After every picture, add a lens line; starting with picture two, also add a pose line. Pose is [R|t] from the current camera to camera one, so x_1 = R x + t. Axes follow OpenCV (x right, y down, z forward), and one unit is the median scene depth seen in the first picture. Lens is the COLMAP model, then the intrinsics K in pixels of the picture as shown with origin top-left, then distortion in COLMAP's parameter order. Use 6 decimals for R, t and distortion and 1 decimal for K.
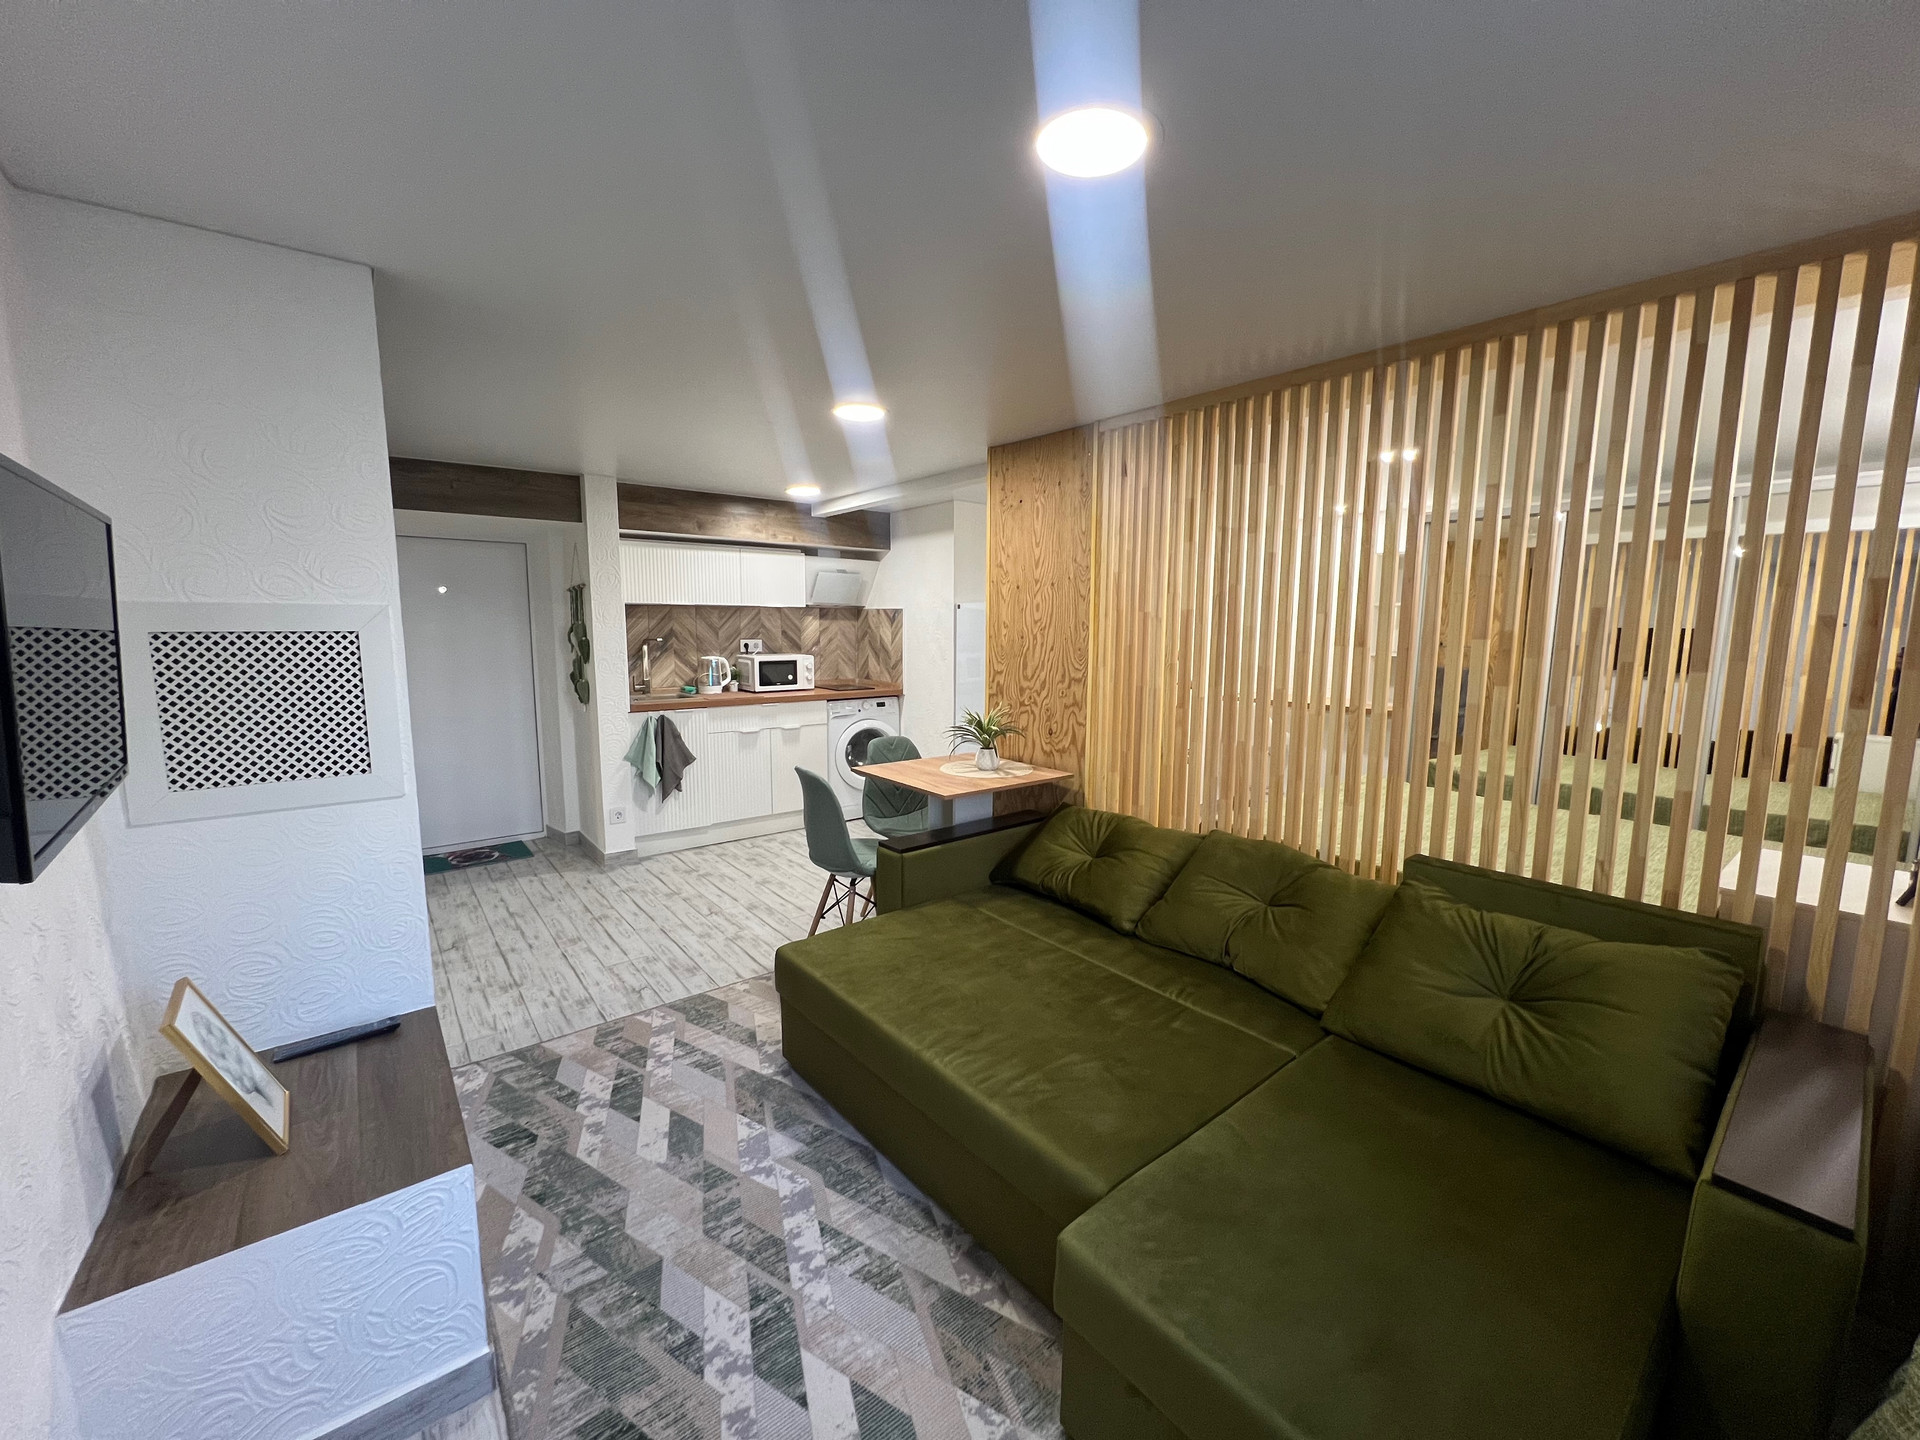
lens RADIAL K [[766.0, 0, 961.4], [0, 766.0, 720.5], [0, 0, 1]] dist [-0.002185, 0.000455]
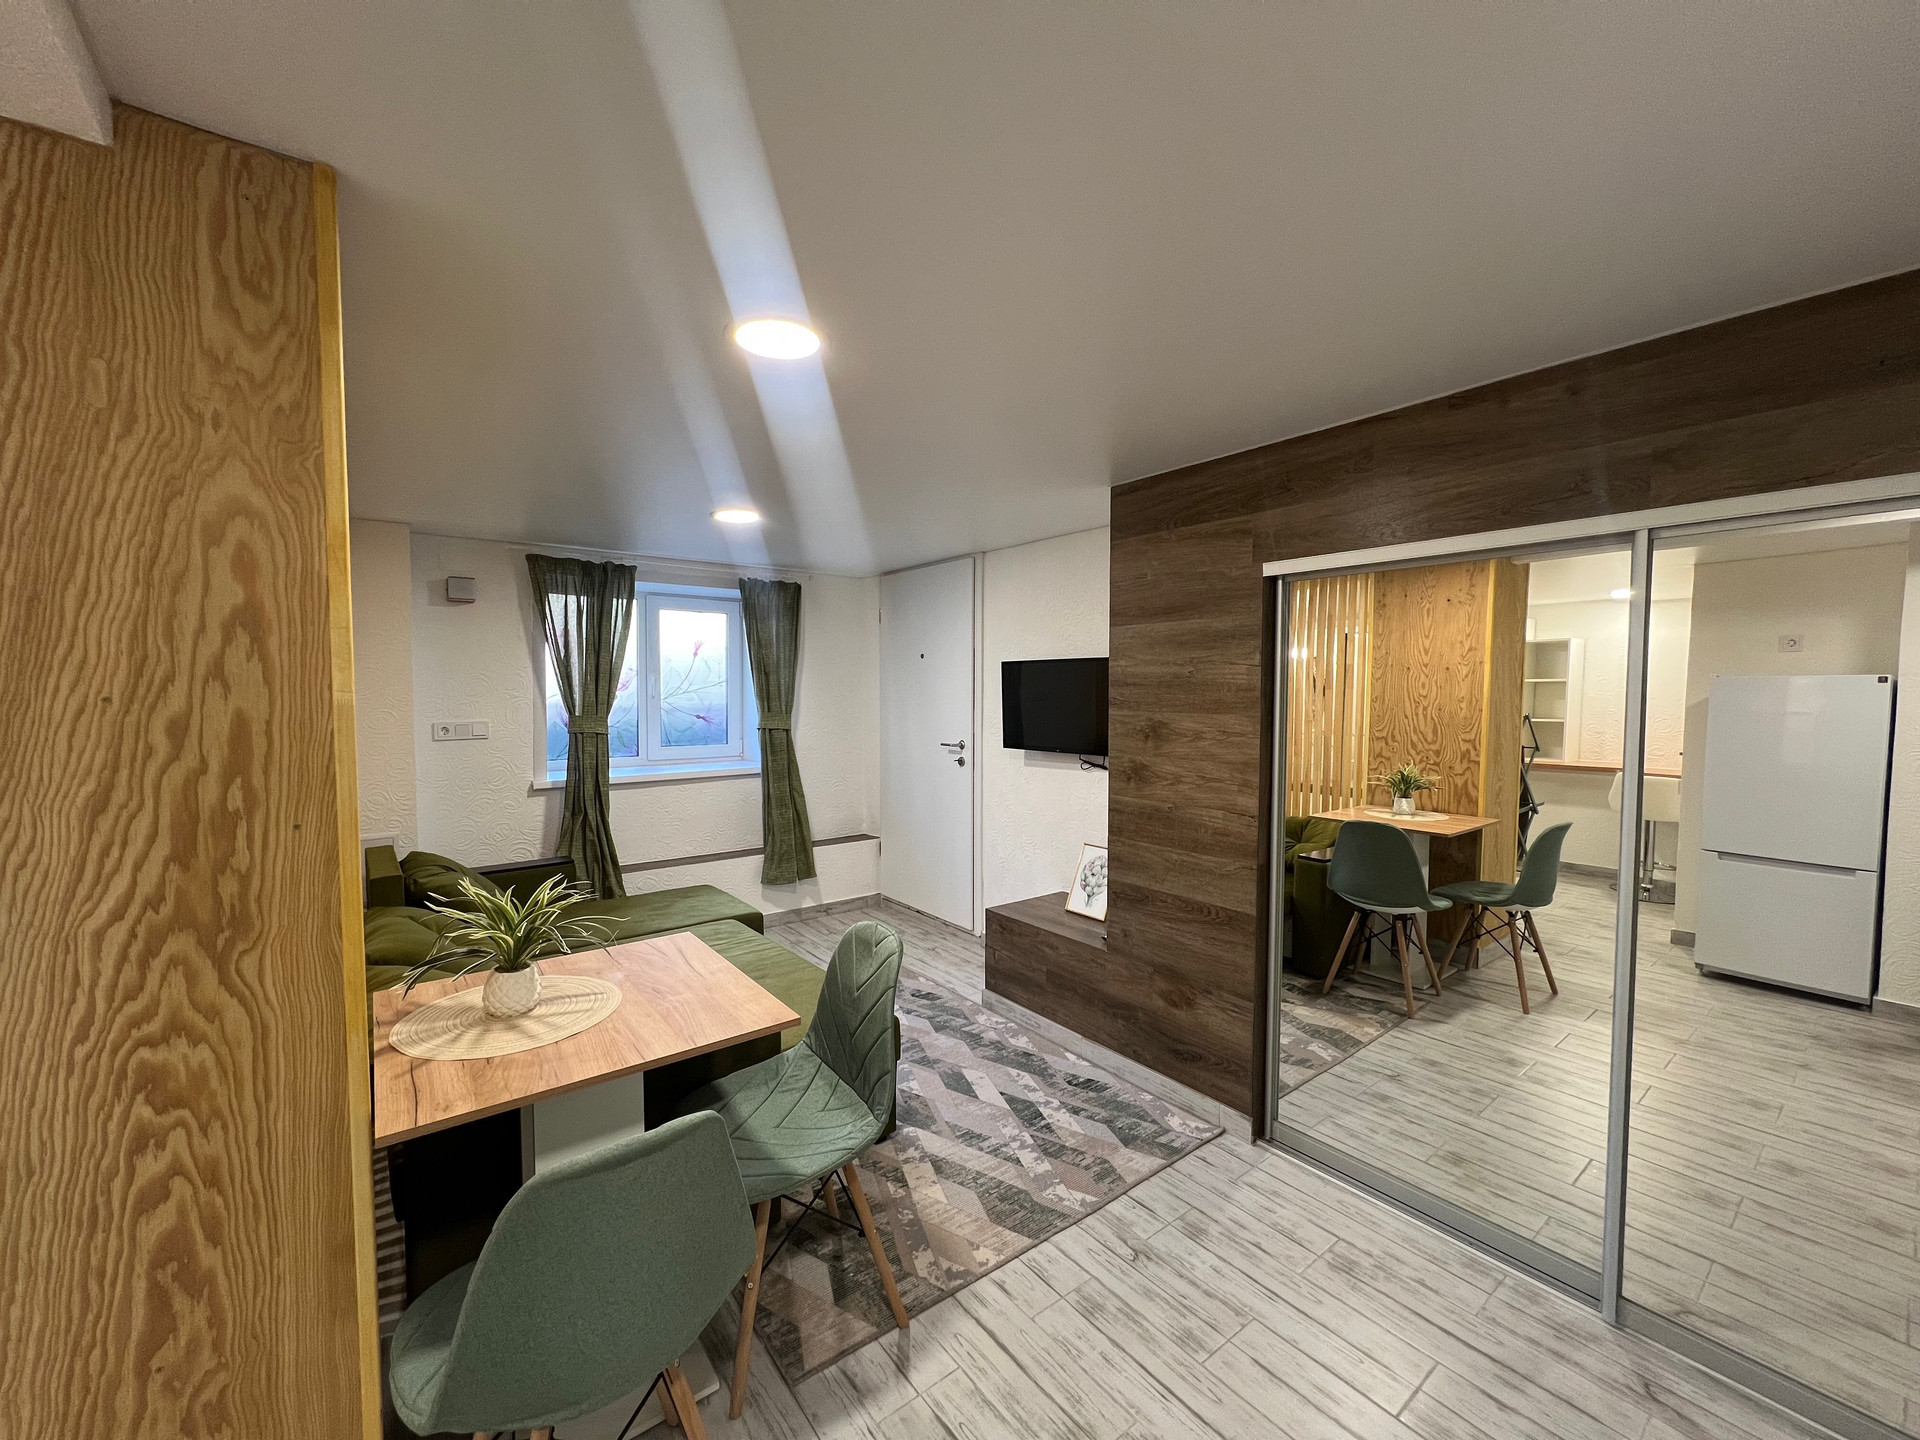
lens RADIAL K [[766.0, 0, 962.9], [0, 766.0, 722.5], [0, 0, 1]] dist [-0.002185, 0.000455]
pose [[-0.999912, -0.007527, 0.010921, -0.295020], [-0.005544, 0.985176, 0.171454, -0.231524], [-0.012050, 0.171379, -0.985132, 1.702577]]
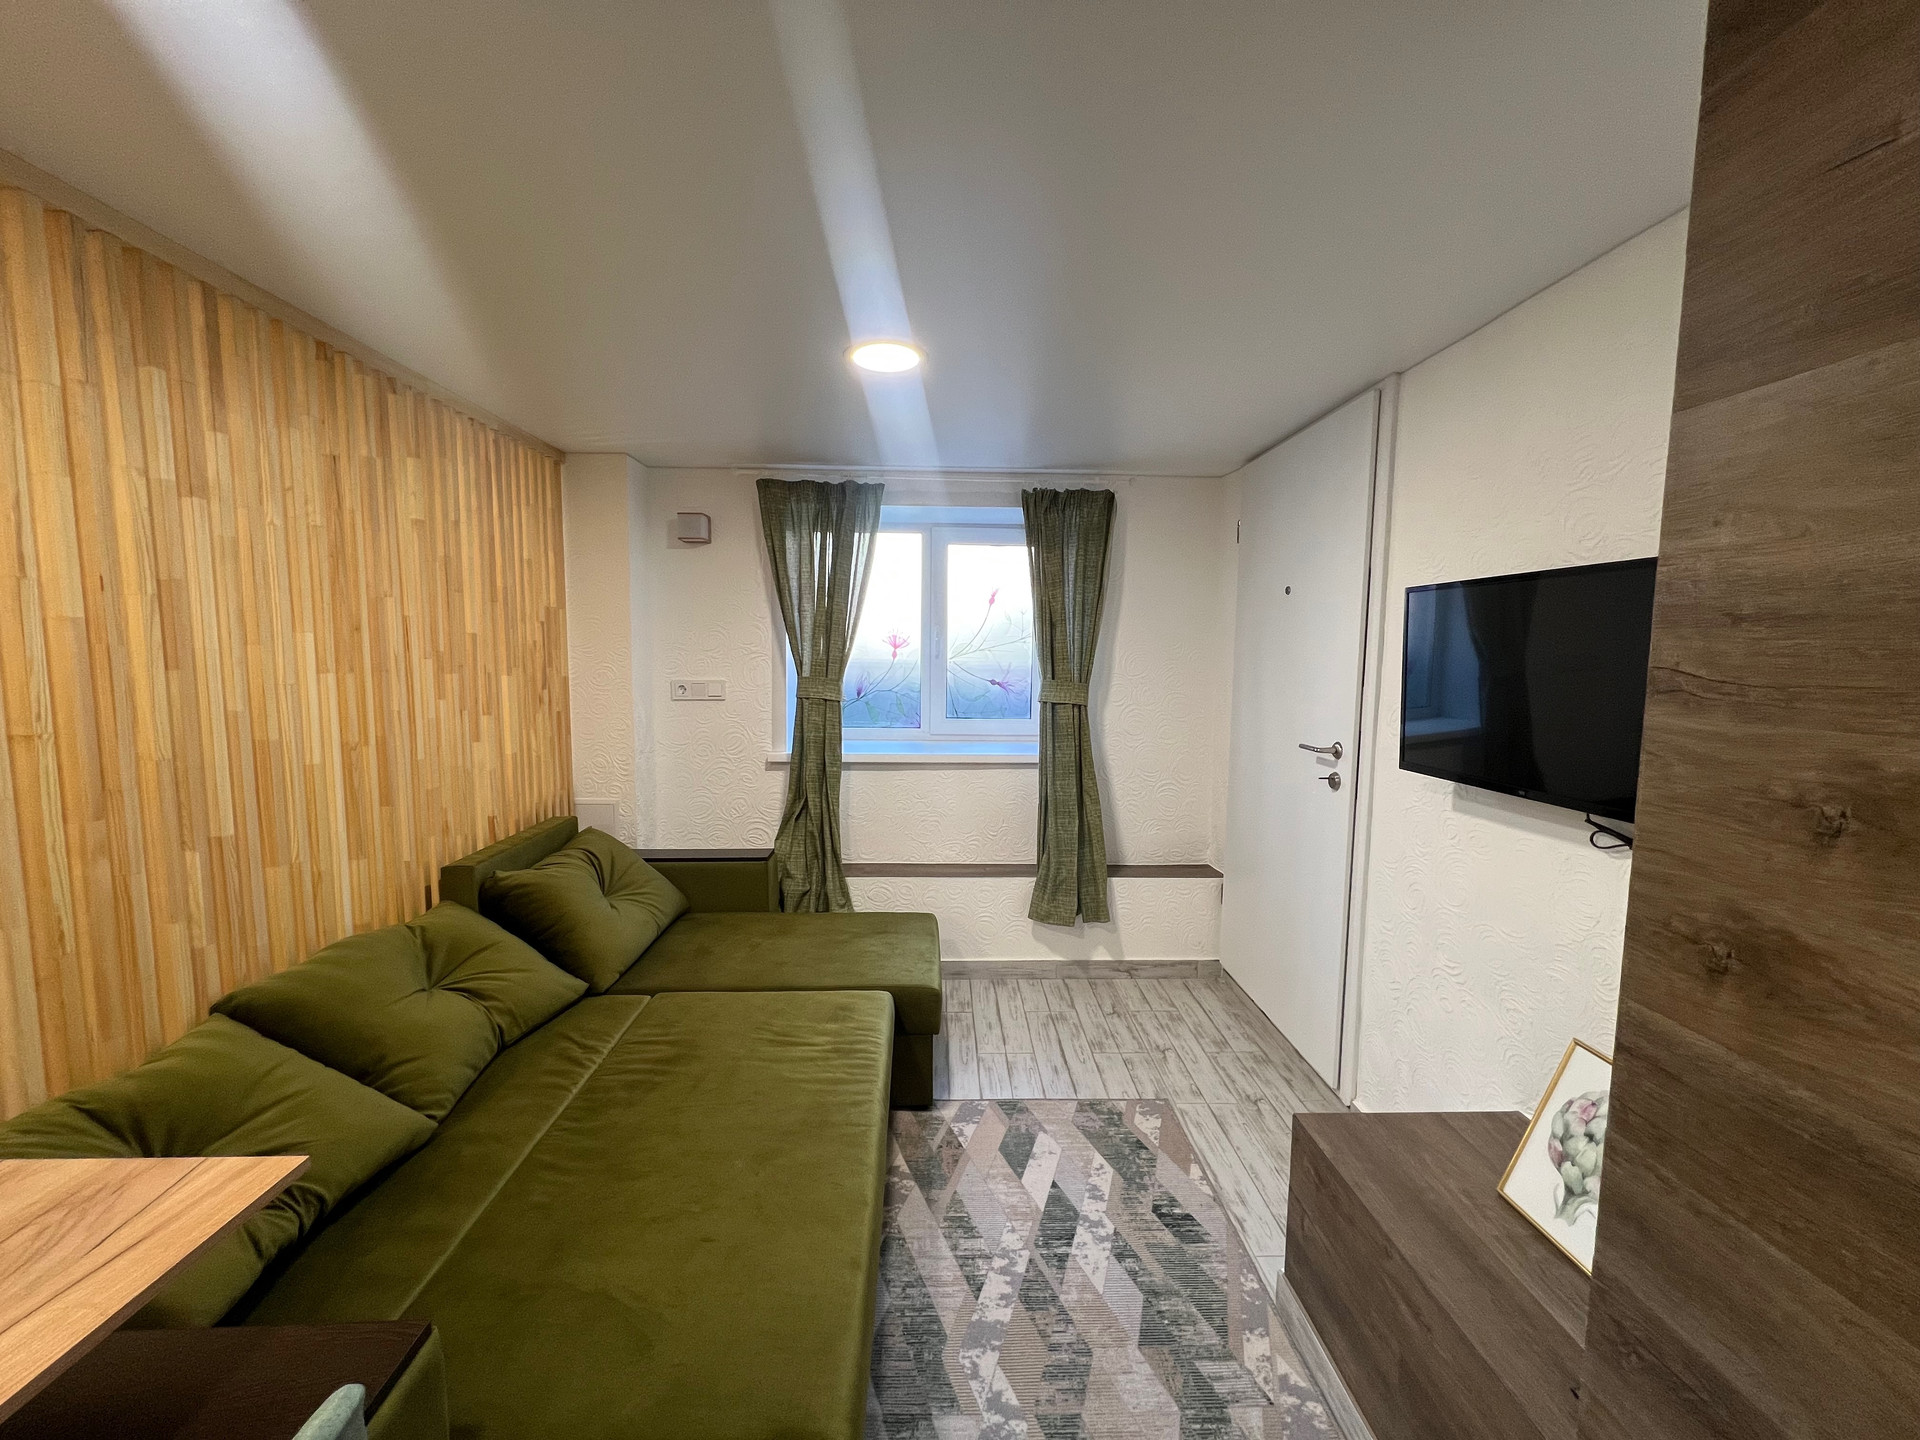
lens RADIAL K [[766.0, 0, 962.8], [0, 766.0, 721.5], [0, 0, 1]] dist [-0.002185, 0.000455]
pose [[-0.801692, -0.070129, 0.593609, -0.446926], [0.061858, 0.978028, 0.199086, -0.142227], [-0.594528, 0.196325, -0.779739, 1.059778]]
